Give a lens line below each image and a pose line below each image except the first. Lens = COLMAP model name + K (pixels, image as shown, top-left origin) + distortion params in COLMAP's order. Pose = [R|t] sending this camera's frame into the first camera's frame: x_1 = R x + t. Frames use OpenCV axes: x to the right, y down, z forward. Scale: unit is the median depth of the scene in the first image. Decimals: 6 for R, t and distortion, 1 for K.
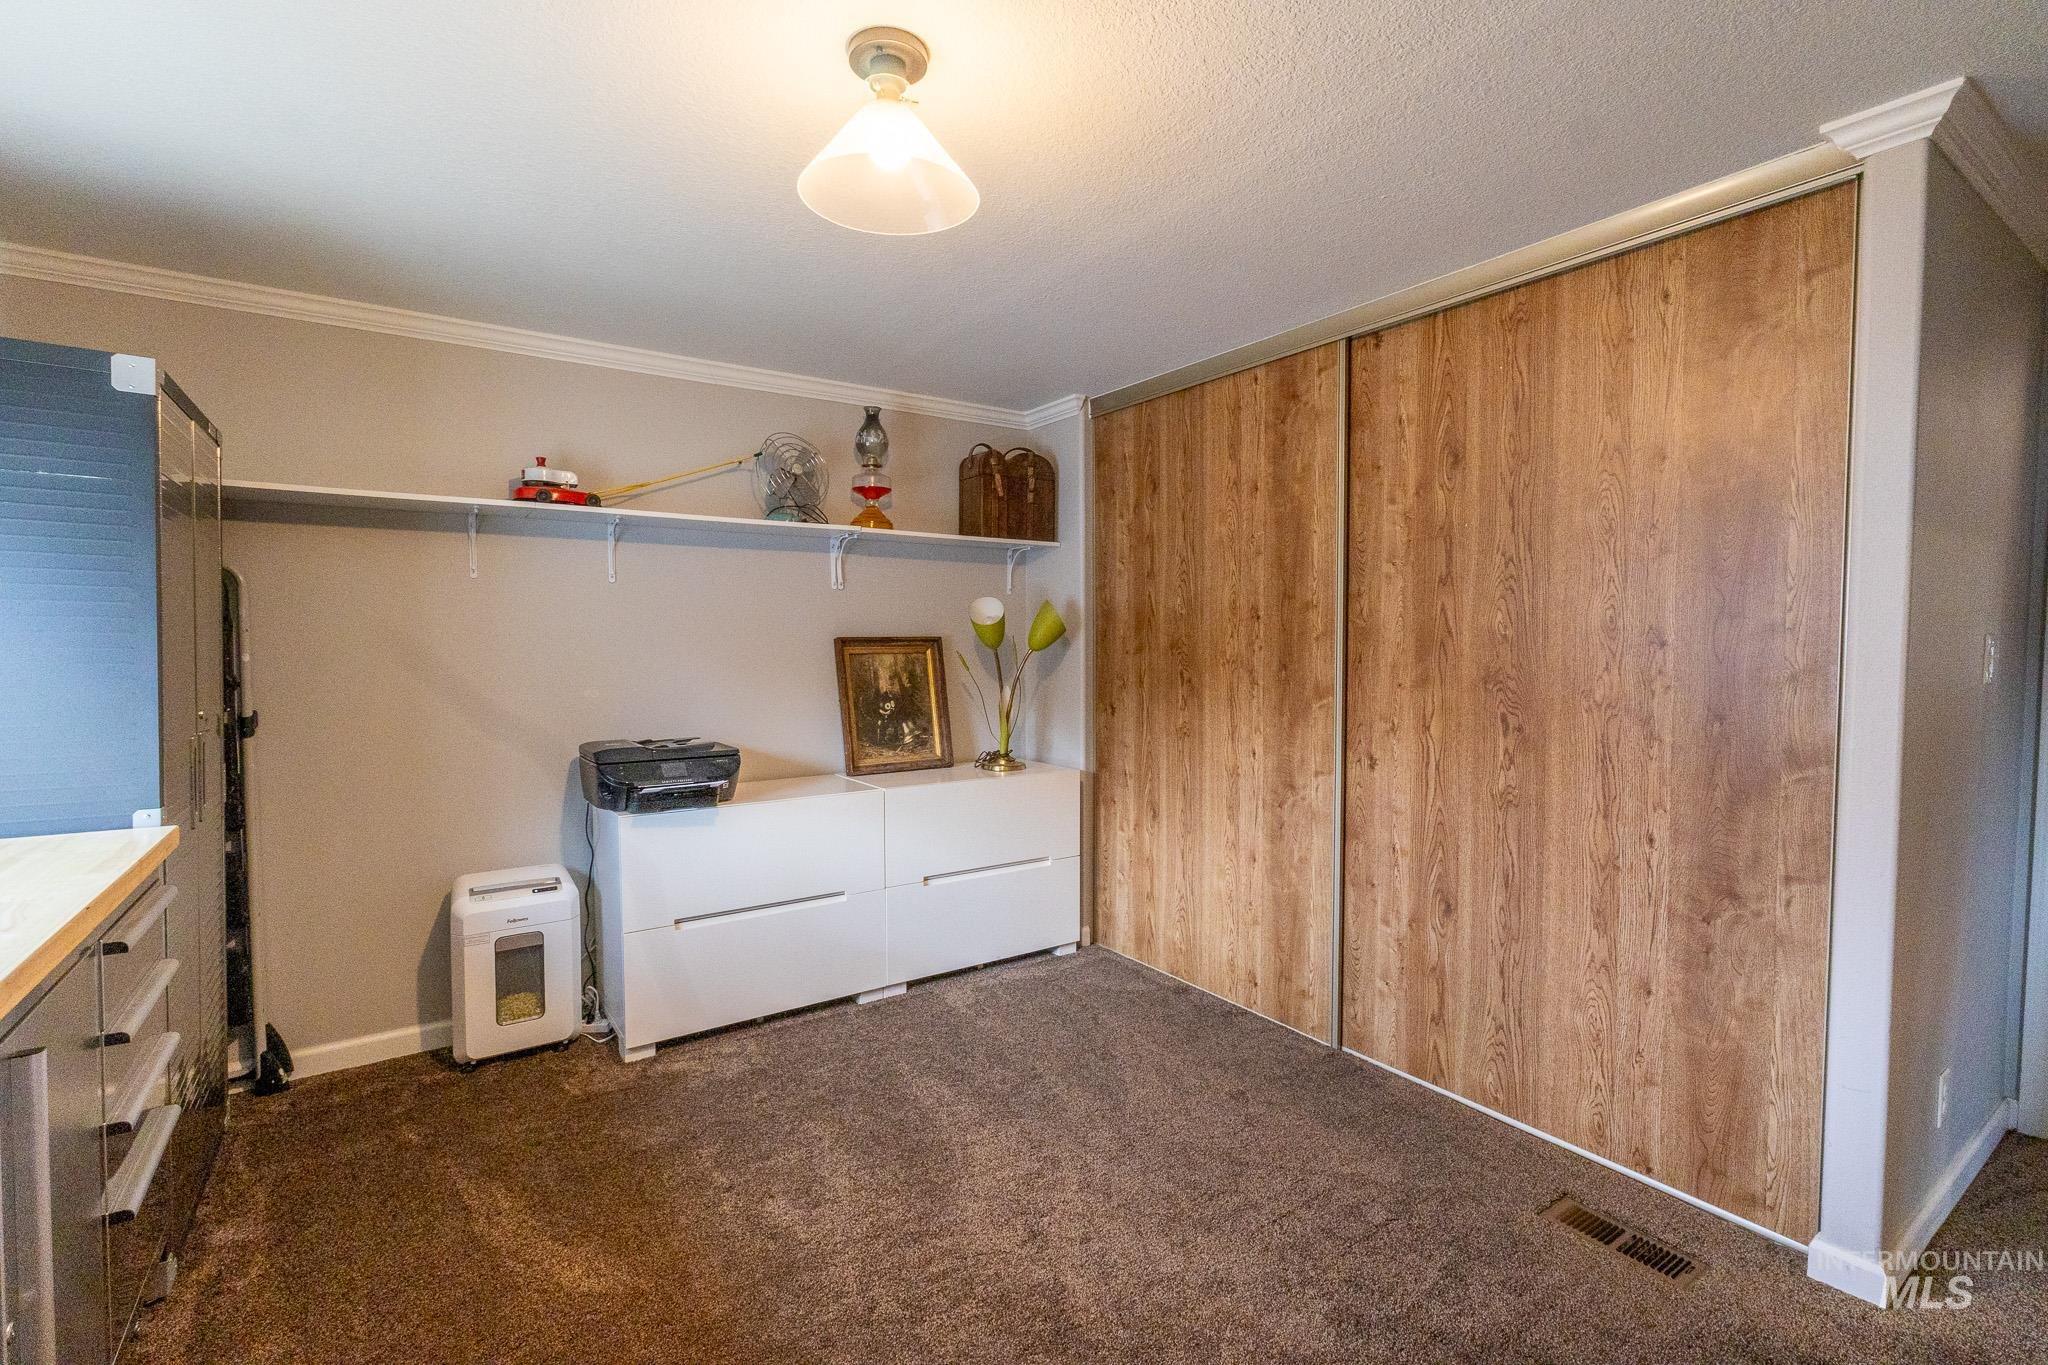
lens RADIAL K [[910.2, 0, 1023.2], [0, 910.2, 676.6], [0, 0, 1]] dist [-0.002787, 0.000475]
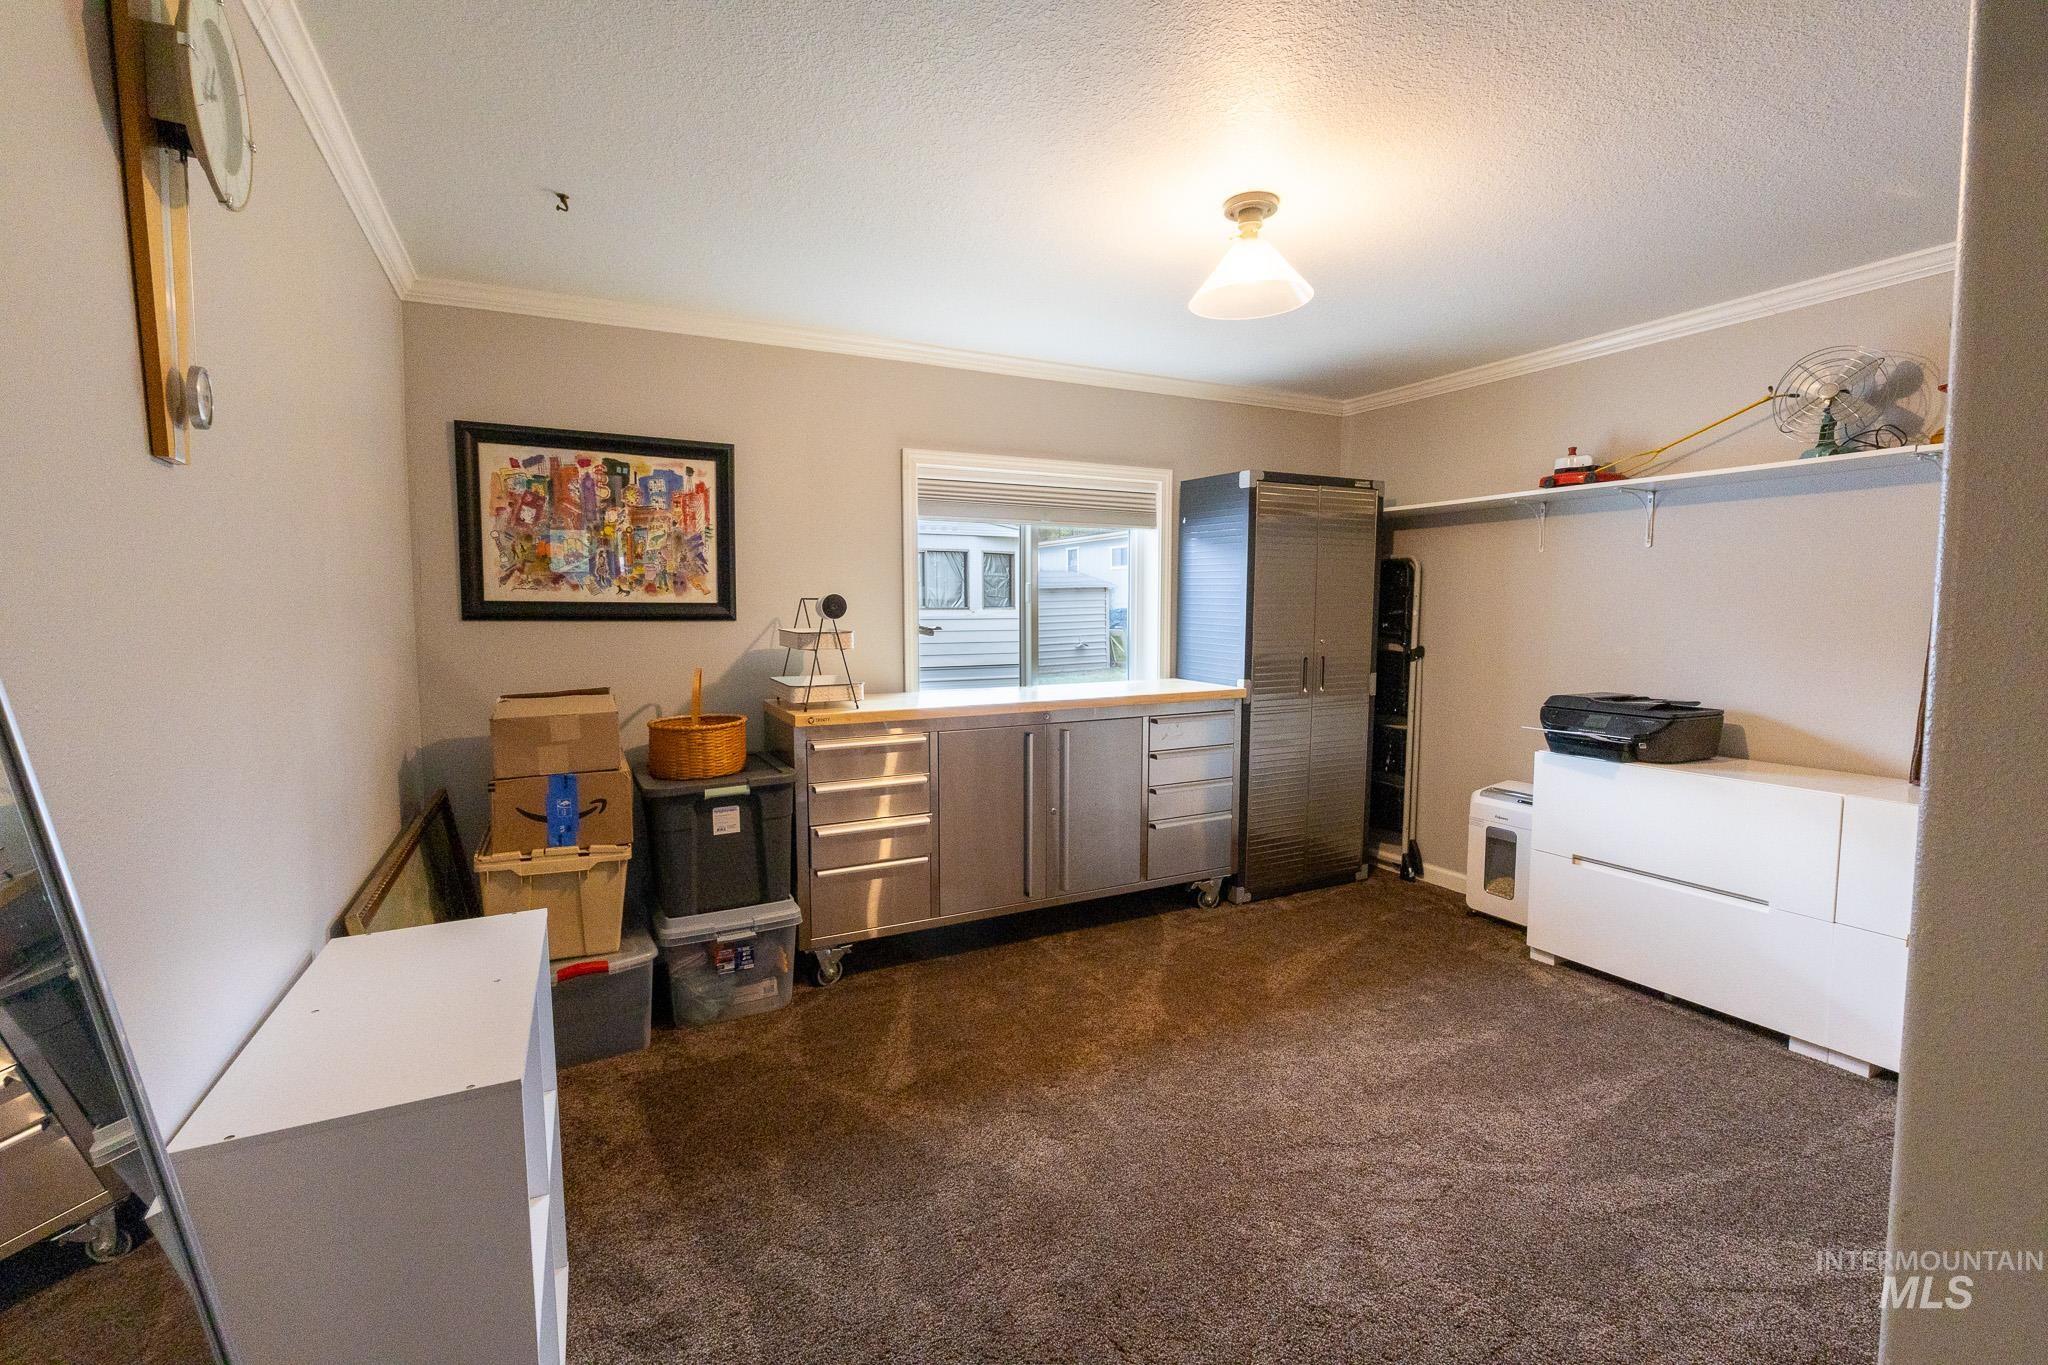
lens RADIAL K [[910.2, 0, 1023.2], [0, 910.2, 676.6], [0, 0, 1]] dist [-0.002787, 0.000475]
pose [[-0.129677, 0.077383, -0.988532, 0.773893], [-0.036854, 0.995885, 0.082793, -0.015493], [0.990871, 0.047168, -0.126292, 0.462216]]
